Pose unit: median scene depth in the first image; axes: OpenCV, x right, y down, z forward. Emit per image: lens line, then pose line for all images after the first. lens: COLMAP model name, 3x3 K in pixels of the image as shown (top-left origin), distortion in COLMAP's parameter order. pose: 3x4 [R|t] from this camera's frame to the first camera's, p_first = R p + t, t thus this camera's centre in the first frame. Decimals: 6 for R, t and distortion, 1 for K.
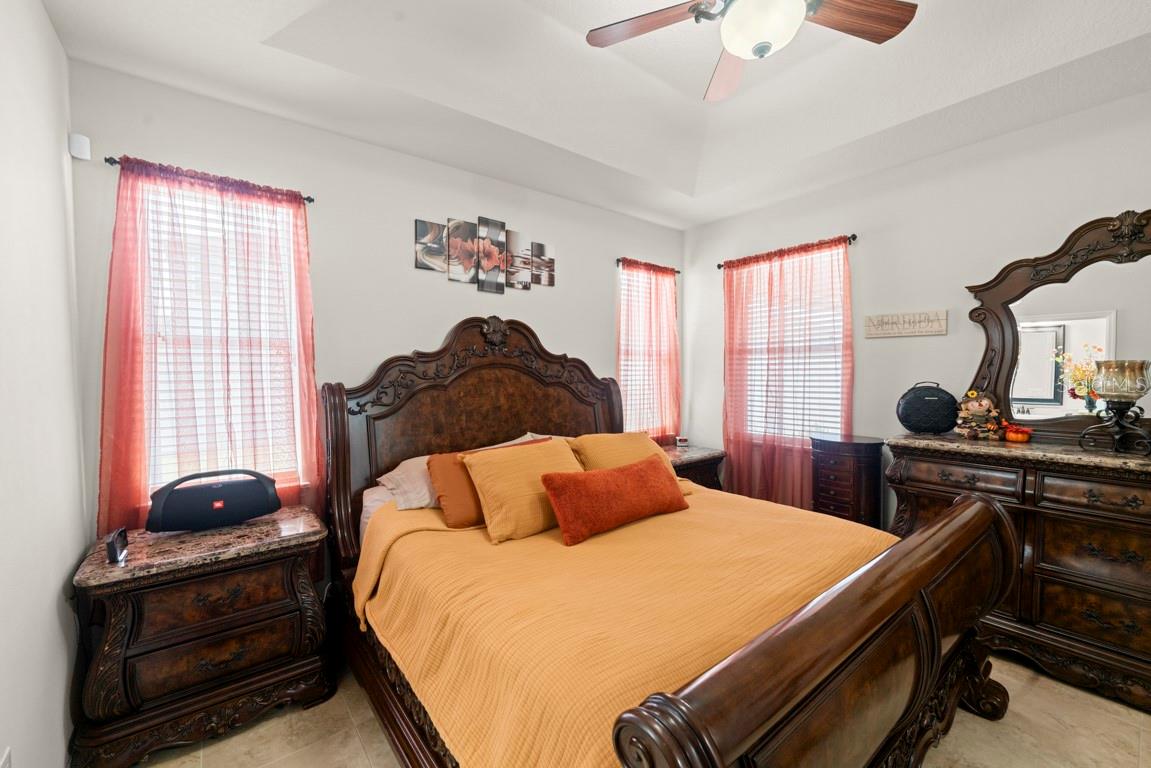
lens RADIAL K [[469.6, 0, 573.9], [0, 469.6, 390.3], [0, 0, 1]] dist [-0.002126, -0.000365]
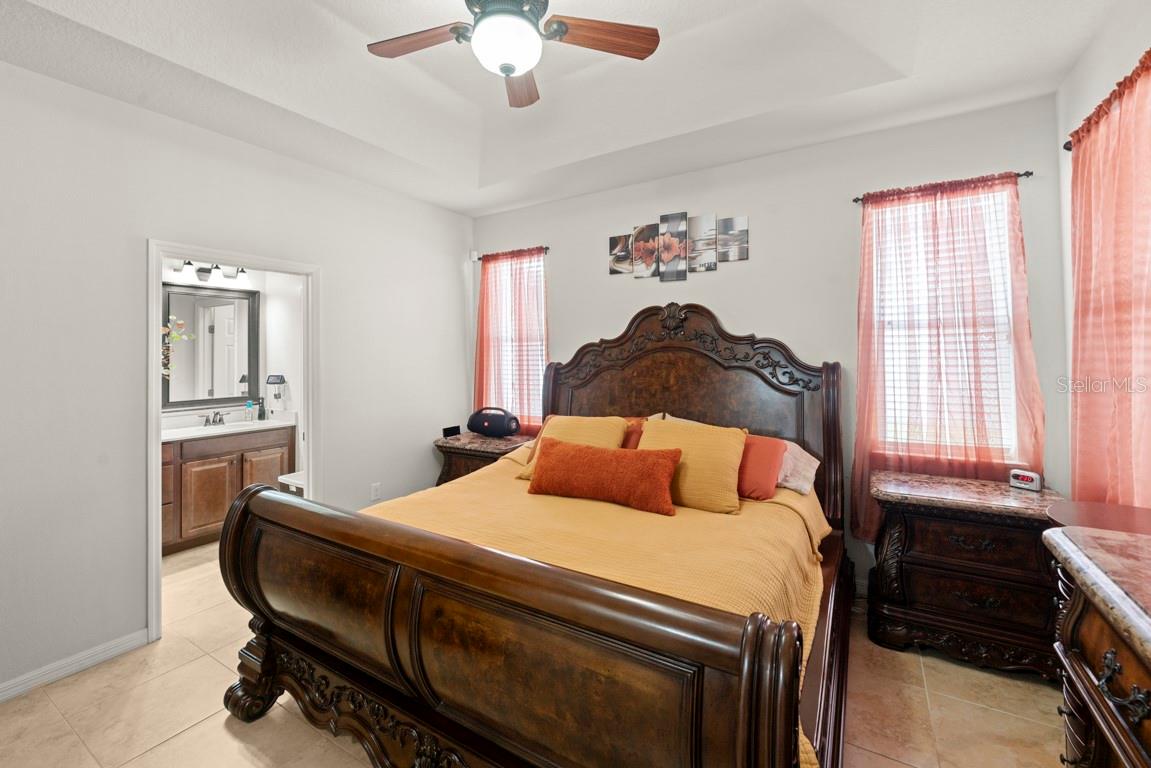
lens RADIAL K [[469.6, 0, 580.3], [0, 469.6, 353.8], [0, 0, 1]] dist [-0.002126, -0.000365]
pose [[0.348279, 0.000963, -0.937390, 0.778097], [-0.028443, 0.999550, -0.009541, -0.025752], [0.936959, 0.029985, 0.348150, 0.441225]]
